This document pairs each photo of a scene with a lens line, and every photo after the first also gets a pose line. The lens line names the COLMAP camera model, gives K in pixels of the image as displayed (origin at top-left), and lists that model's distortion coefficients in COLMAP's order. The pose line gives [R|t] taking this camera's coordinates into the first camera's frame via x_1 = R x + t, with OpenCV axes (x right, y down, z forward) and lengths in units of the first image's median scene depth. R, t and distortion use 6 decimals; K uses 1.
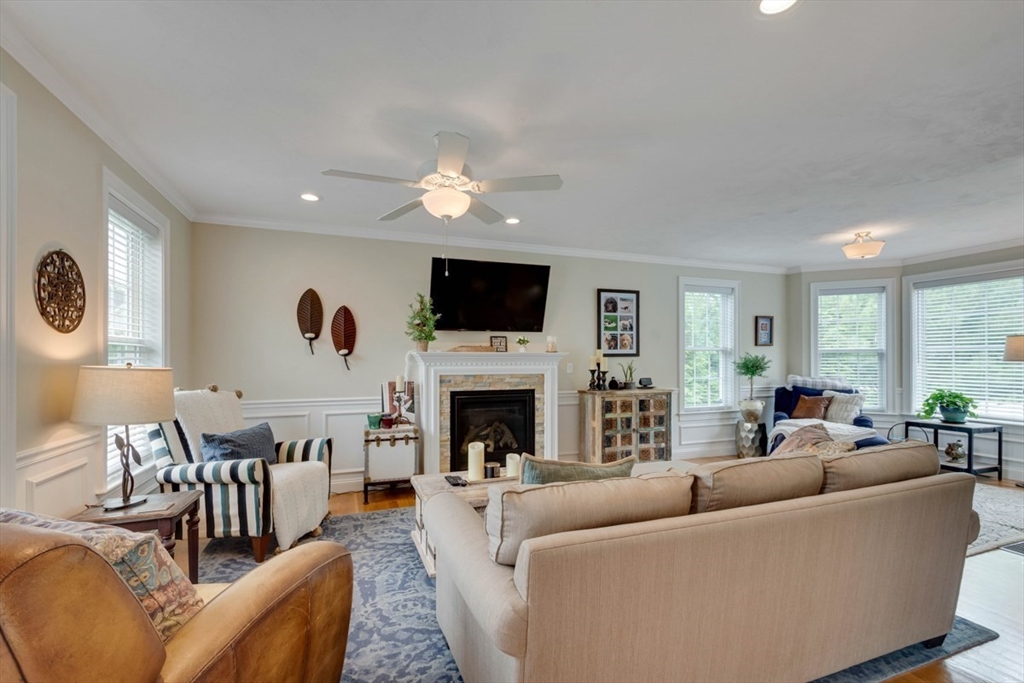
lens RADIAL K [[449.8, 0, 516.0], [0, 449.8, 361.7], [0, 0, 1]] dist [0.012010, -0.002958]
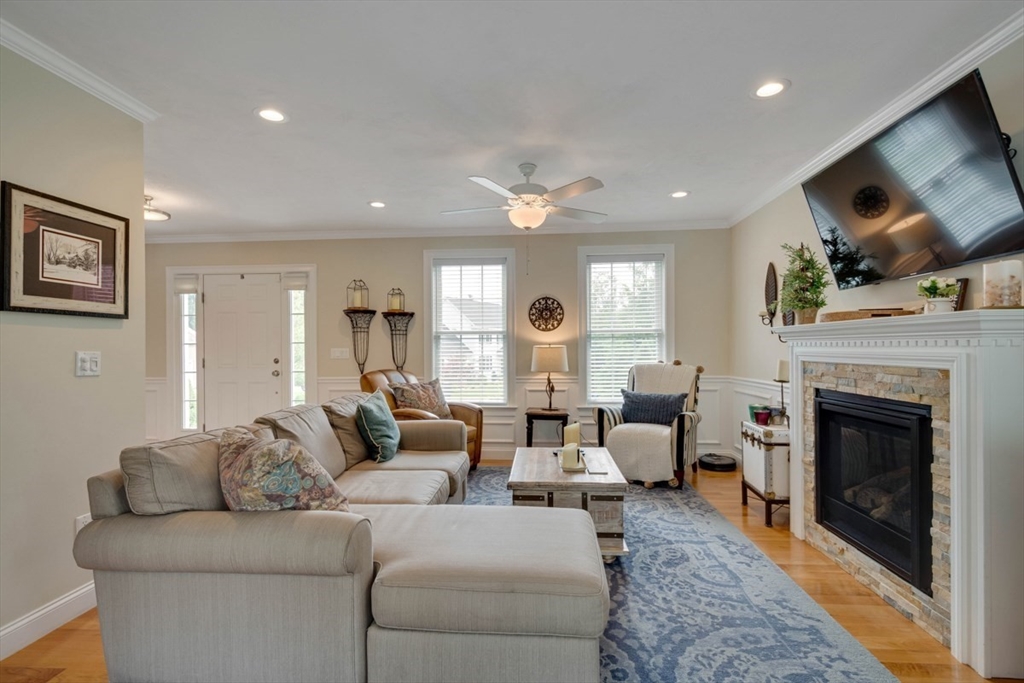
lens RADIAL K [[479.3, 0, 508.3], [0, 479.3, 350.1], [0, 0, 1]] dist [0.017311, -0.011791]
pose [[-0.435165, 0.010709, -0.900287, 0.565131], [0.006454, 0.999941, 0.008775, 0.004397], [0.900328, -0.001992, -0.435208, 0.804403]]
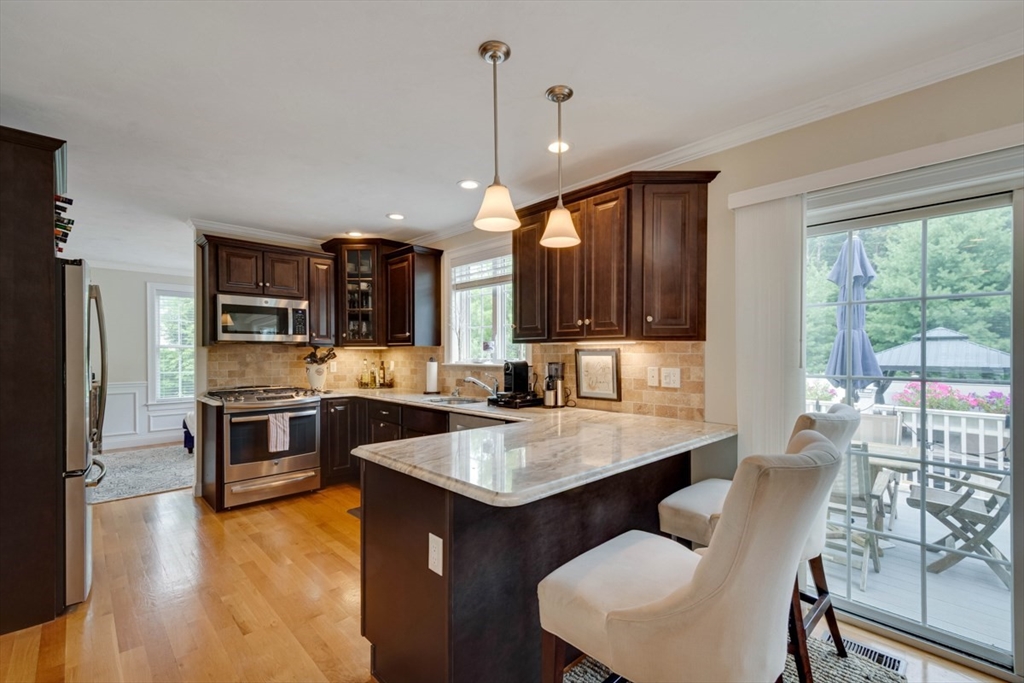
lens RADIAL K [[449.8, 0, 512.3], [0, 449.8, 354.5], [0, 0, 1]] dist [0.012010, -0.002958]
pose [[0.919059, 0.002536, 0.394111, 0.894636], [-0.001491, 0.999995, -0.002957, -0.008588], [-0.394116, 0.002130, 0.919058, -0.457641]]
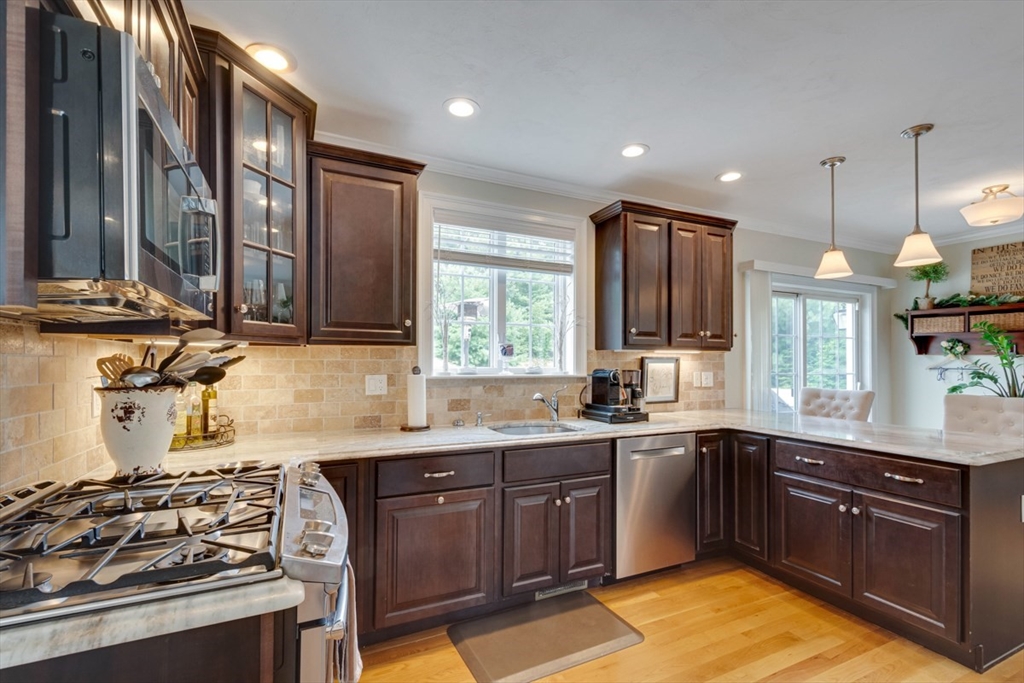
lens RADIAL K [[449.8, 0, 512.8], [0, 449.8, 357.7], [0, 0, 1]] dist [0.012010, -0.002958]
pose [[-0.079180, 0.014880, 0.996749, 0.573724], [0.001708, 0.999889, -0.014791, -0.007238], [-0.996859, 0.000531, -0.079197, 0.369573]]
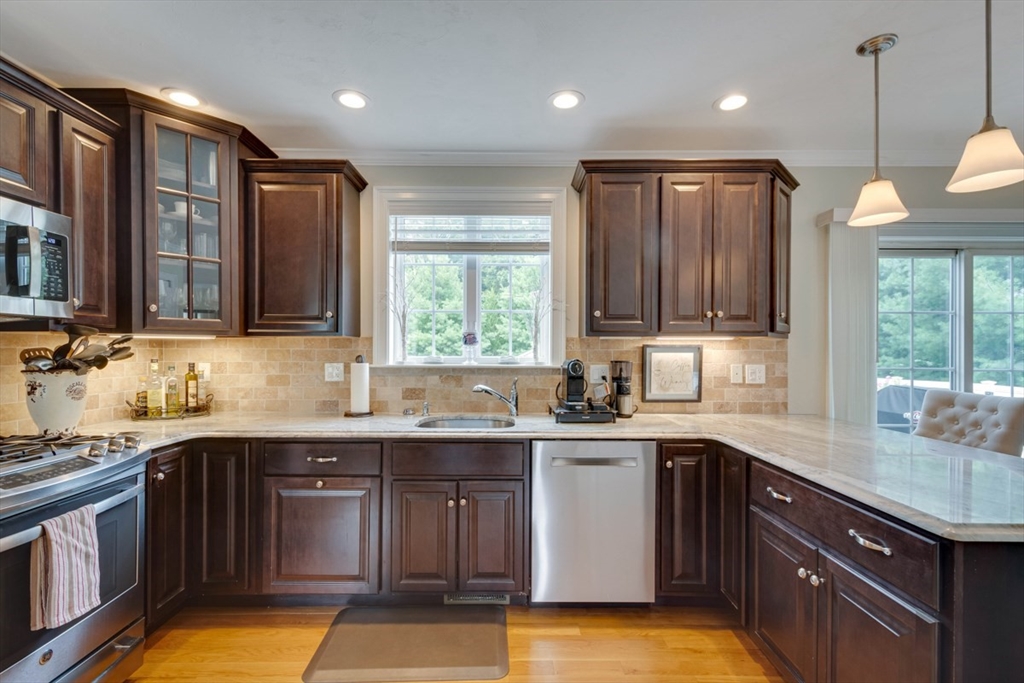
lens RADIAL K [[449.8, 0, 512.6], [0, 449.8, 349.7], [0, 0, 1]] dist [0.012010, -0.002958]
pose [[0.348992, 0.007438, 0.937096, 0.654340], [-0.000748, 0.999970, -0.007658, -0.007929], [-0.937125, 0.001971, 0.348988, 0.073673]]
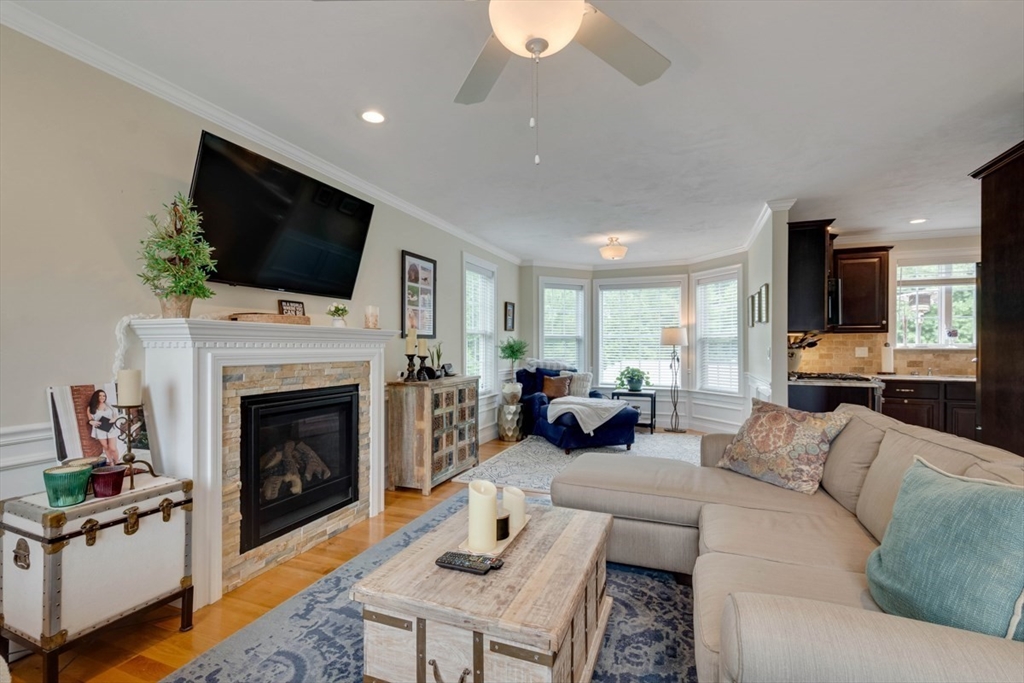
lens RADIAL K [[449.8, 0, 506.7], [0, 449.8, 350.8], [0, 0, 1]] dist [0.012010, -0.002958]
pose [[0.684987, -0.003301, 0.728547, -0.281641], [0.000182, 0.999990, 0.004361, 0.008648], [-0.728555, -0.002855, 0.684981, 0.361549]]
